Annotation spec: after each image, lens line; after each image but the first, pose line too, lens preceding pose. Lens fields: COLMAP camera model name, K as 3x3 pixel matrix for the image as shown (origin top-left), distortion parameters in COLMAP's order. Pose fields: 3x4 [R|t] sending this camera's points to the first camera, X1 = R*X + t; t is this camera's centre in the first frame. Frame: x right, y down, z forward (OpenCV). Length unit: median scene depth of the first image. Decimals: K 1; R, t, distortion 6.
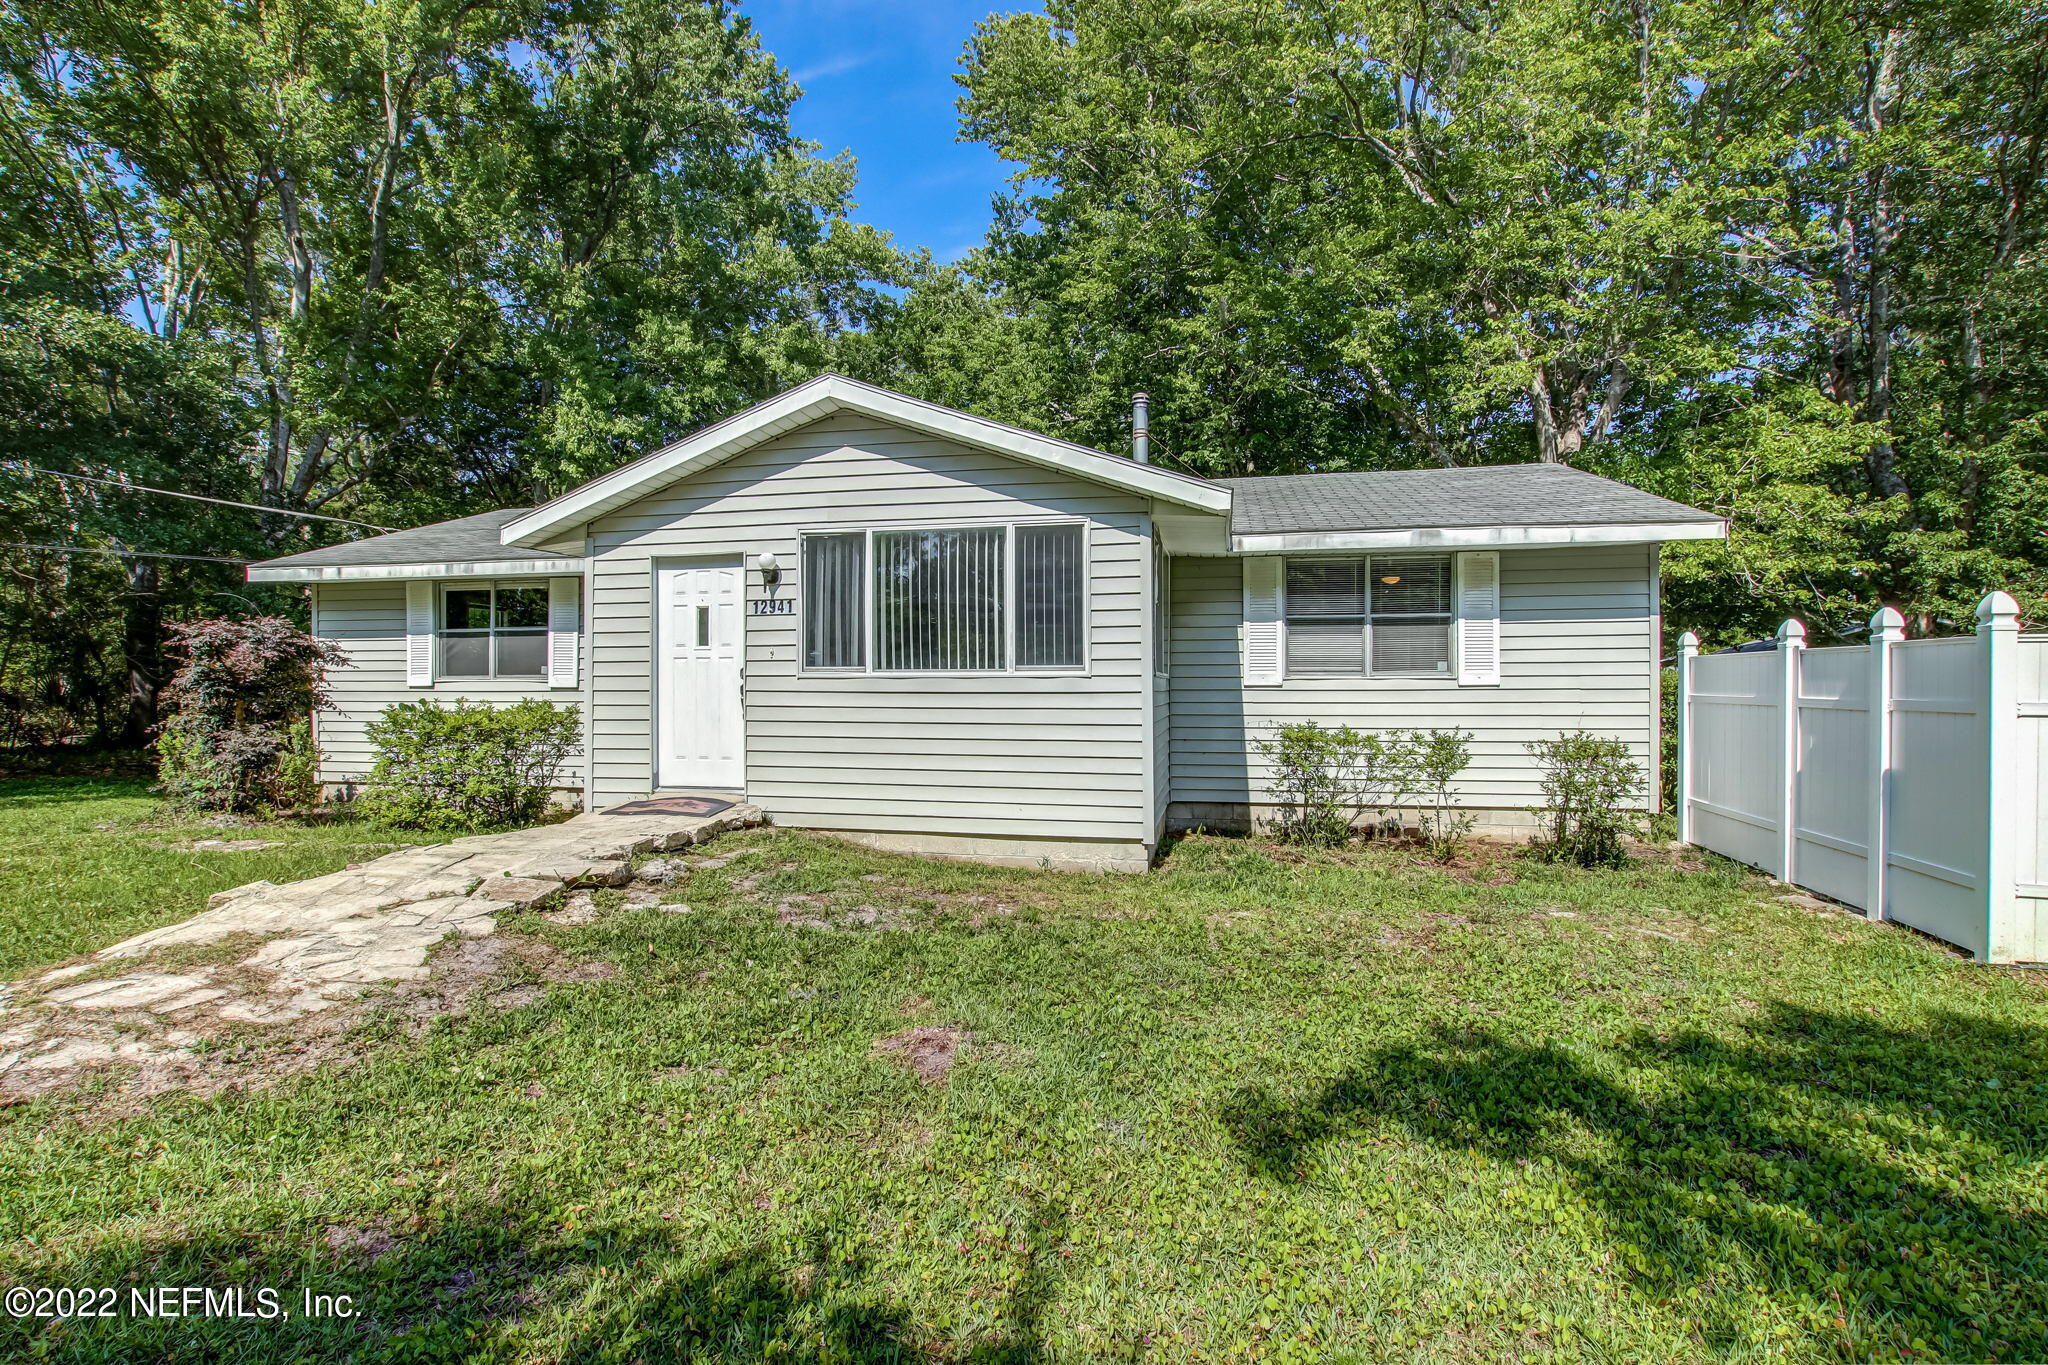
lens RADIAL K [[1003.2, 0, 1024.0], [0, 1003.2, 682.5], [0, 0, 1]] dist [-0.051801, 0.025710]
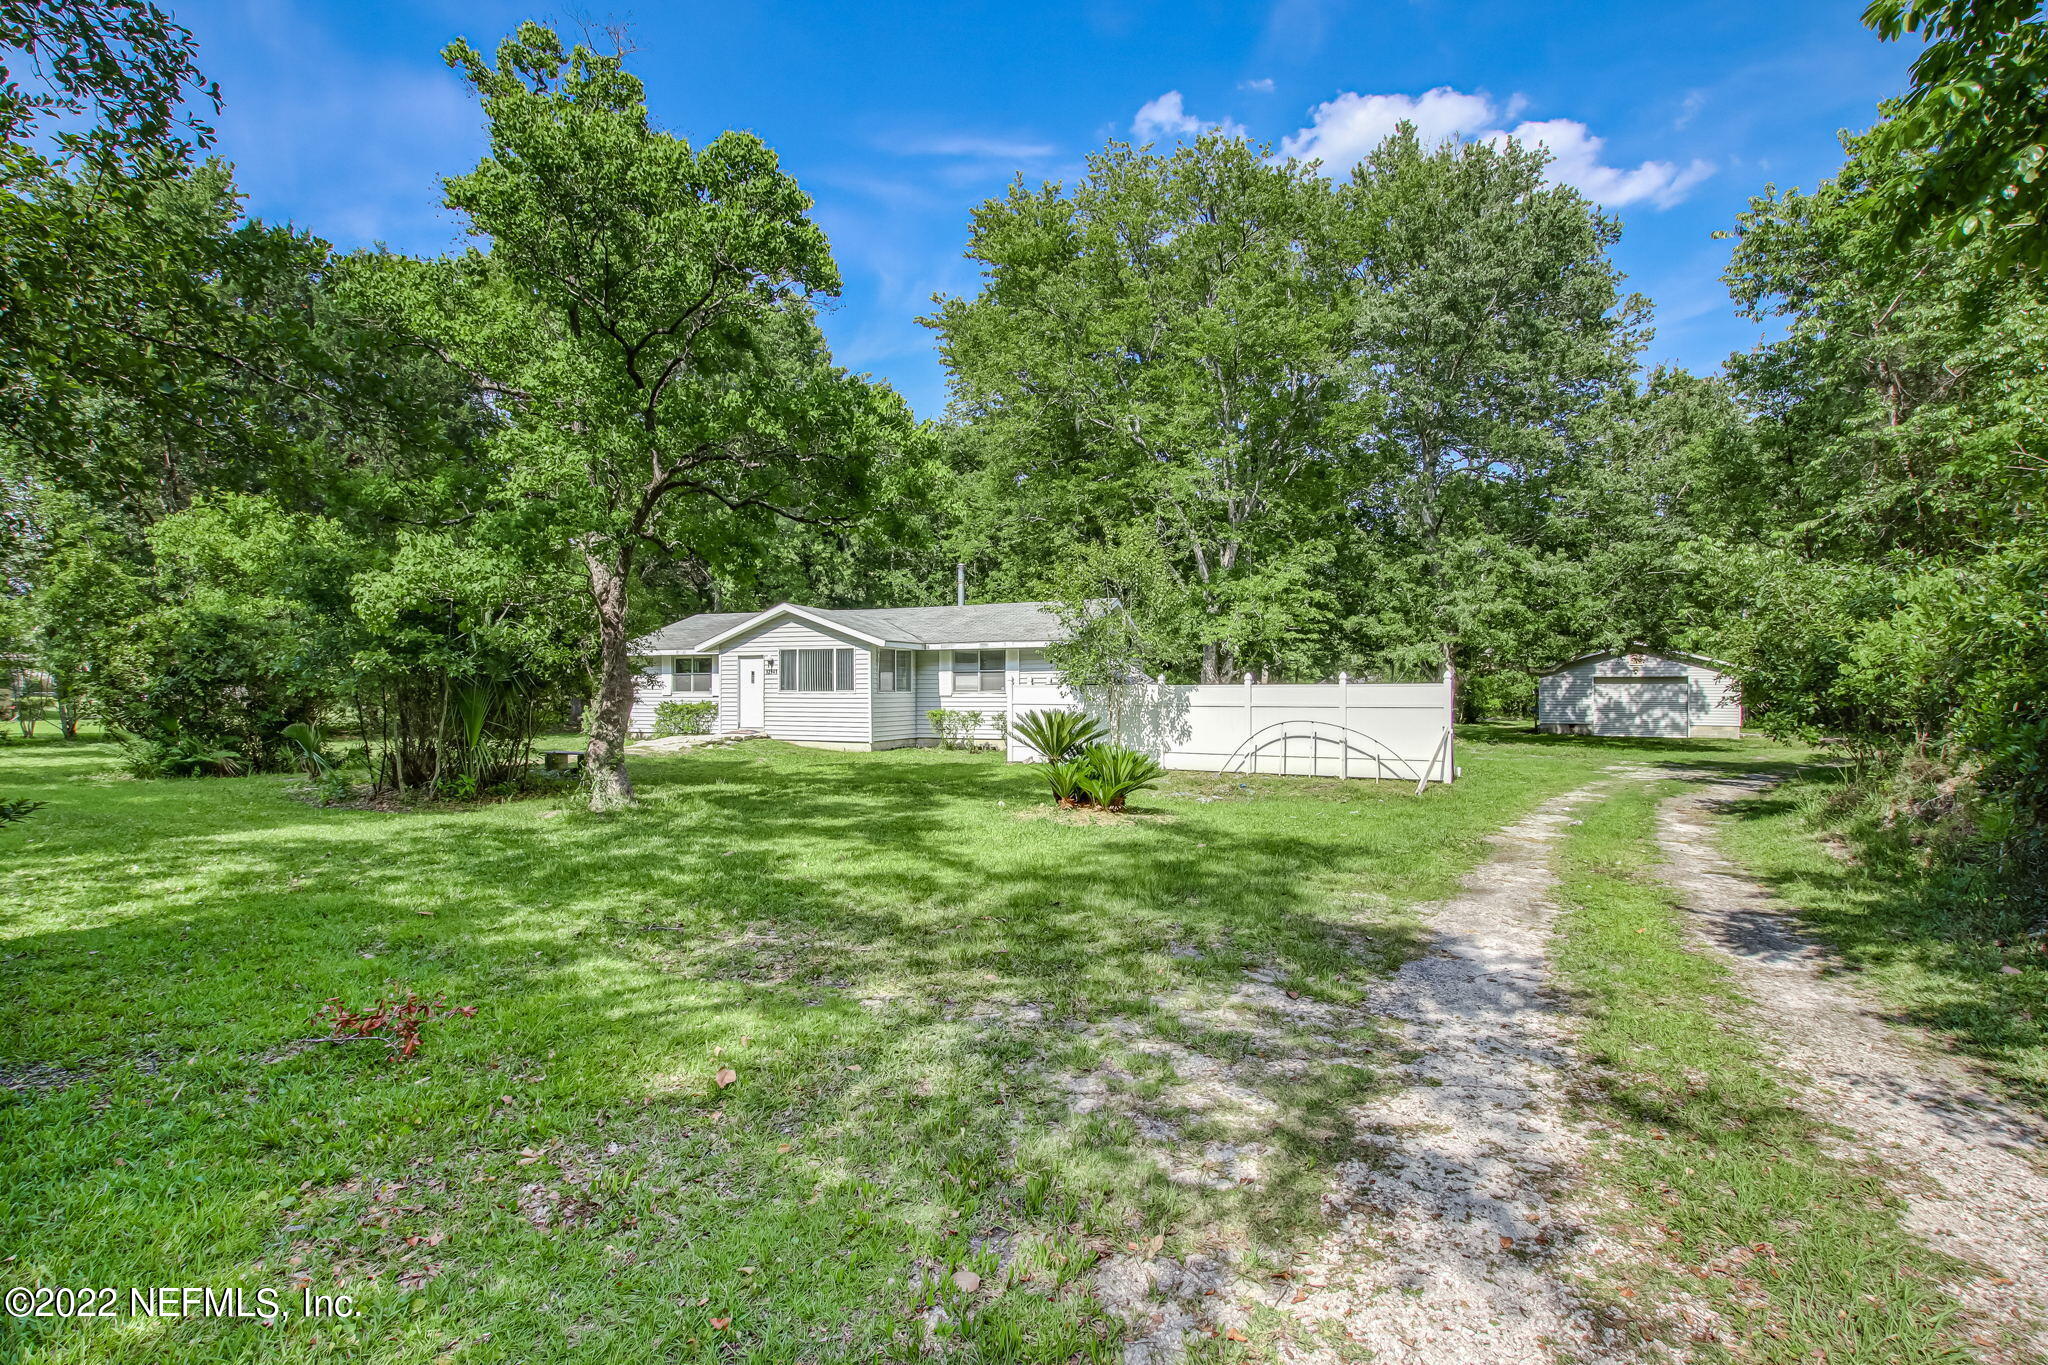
lens RADIAL K [[1003.2, 0, 1024.0], [0, 1003.2, 682.5], [0, 0, 1]] dist [-0.051801, 0.025710]
pose [[0.984794, -0.000598, -0.173724, 1.127606], [0.000322, 0.999999, -0.001617, -0.034483], [0.173724, 0.001536, 0.984793, -2.074919]]
